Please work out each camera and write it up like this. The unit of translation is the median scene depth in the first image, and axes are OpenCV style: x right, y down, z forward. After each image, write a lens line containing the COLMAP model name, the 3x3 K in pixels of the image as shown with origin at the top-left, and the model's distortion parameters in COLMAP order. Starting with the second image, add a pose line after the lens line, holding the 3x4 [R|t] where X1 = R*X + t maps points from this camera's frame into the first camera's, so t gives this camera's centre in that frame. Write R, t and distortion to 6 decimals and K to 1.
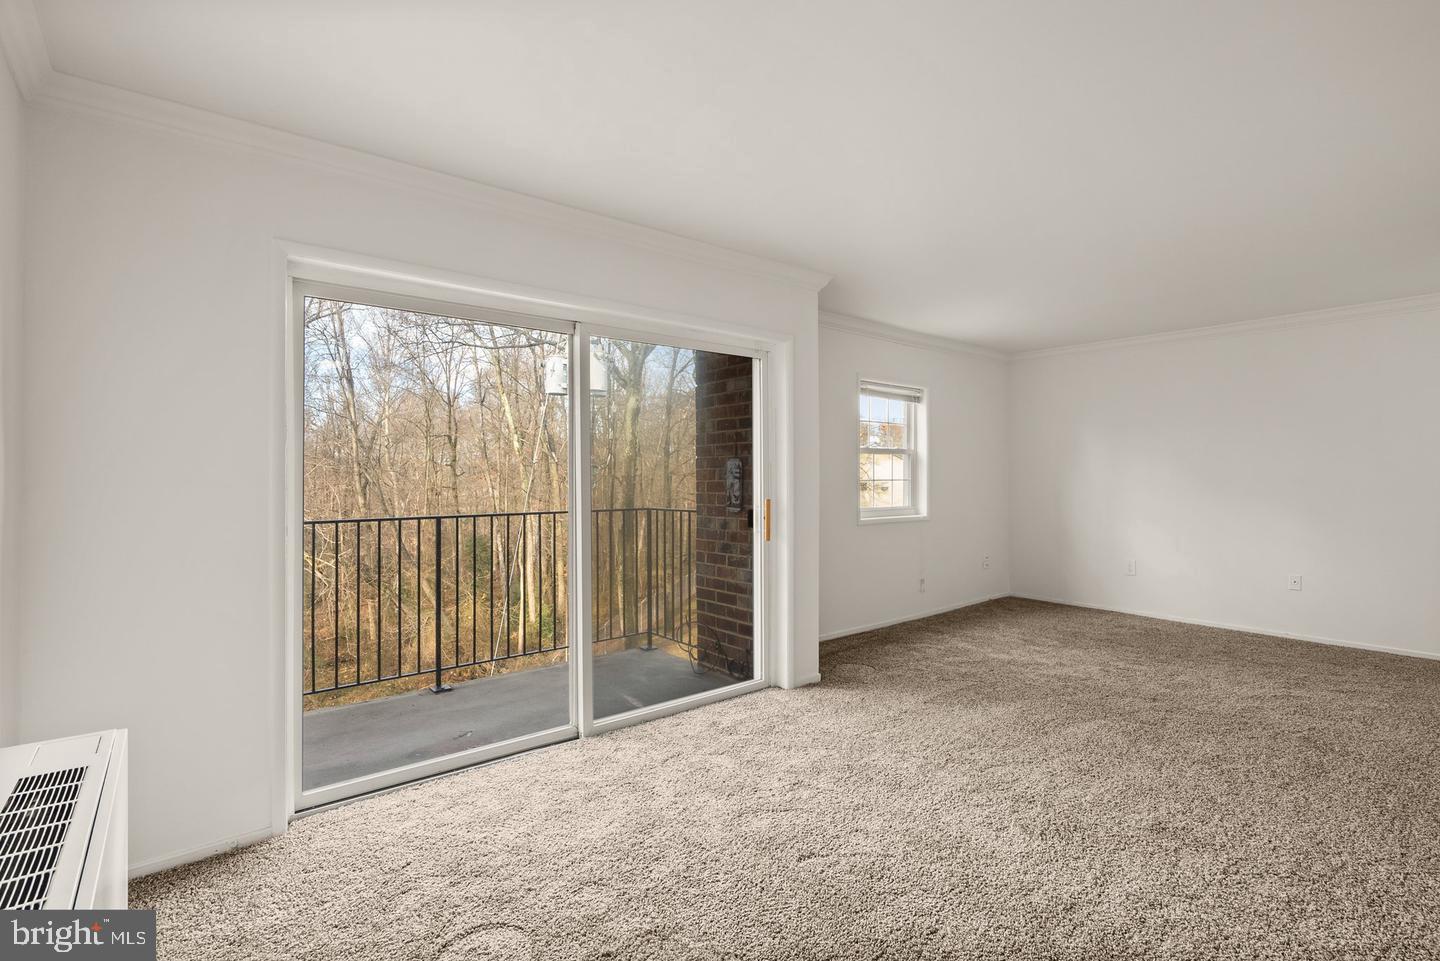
lens RADIAL K [[661.0, 0, 719.6], [0, 661.0, 469.6], [0, 0, 1]] dist [-0.001554, -0.000408]
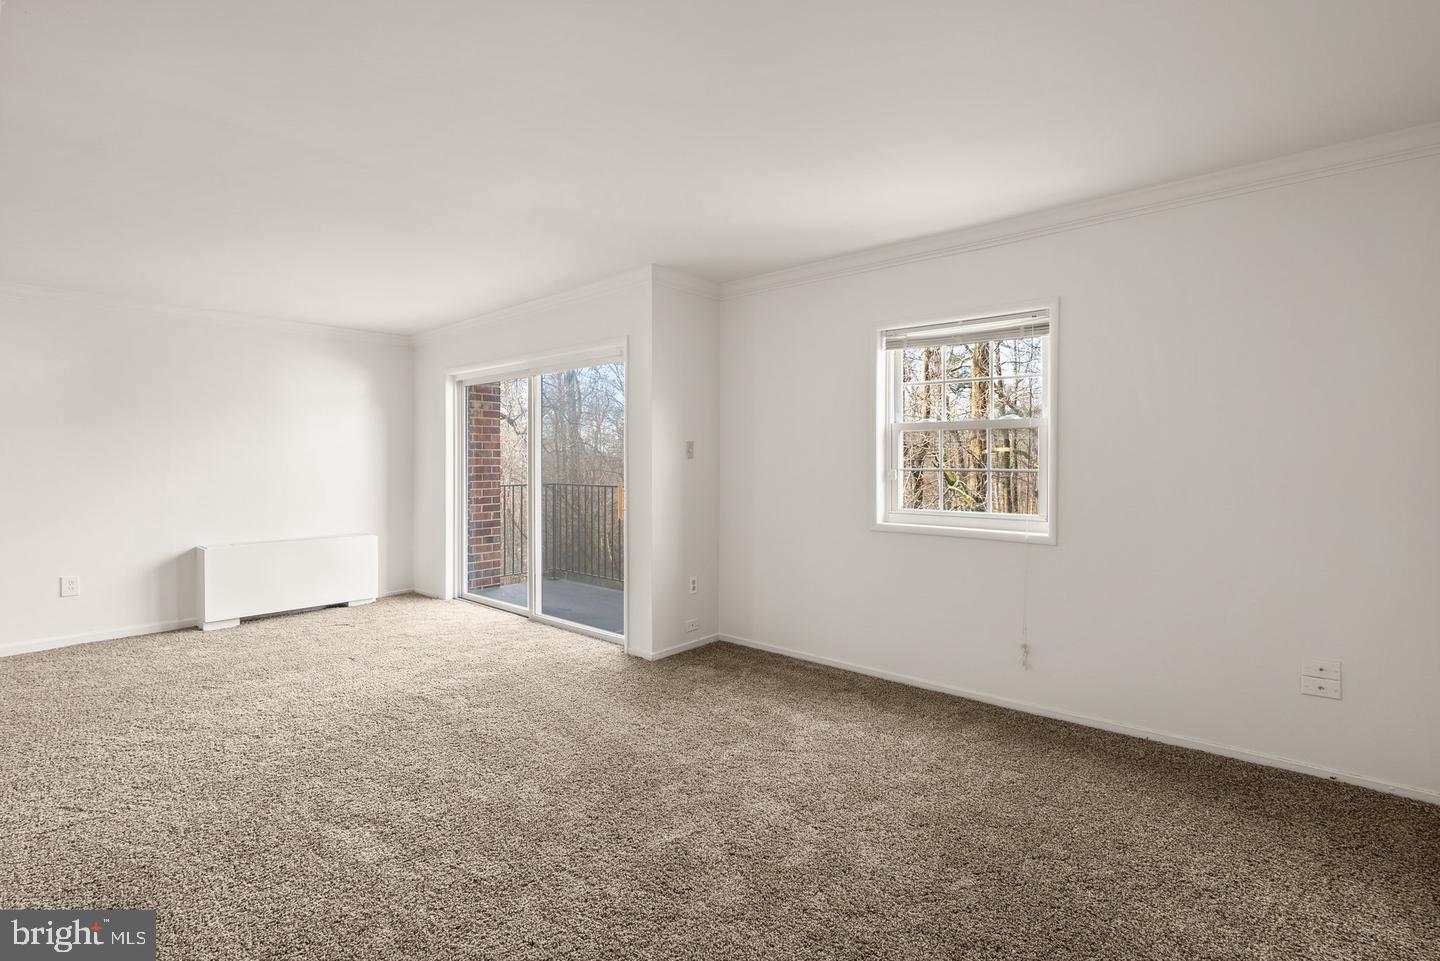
lens RADIAL K [[661.0, 0, 719.6], [0, 661.0, 469.6], [0, 0, 1]] dist [-0.001554, -0.000408]
pose [[0.180043, 0.016096, -0.983527, 1.280635], [0.007526, 0.999814, 0.017740, 0.002608], [0.983630, -0.010596, 0.179889, 0.995862]]
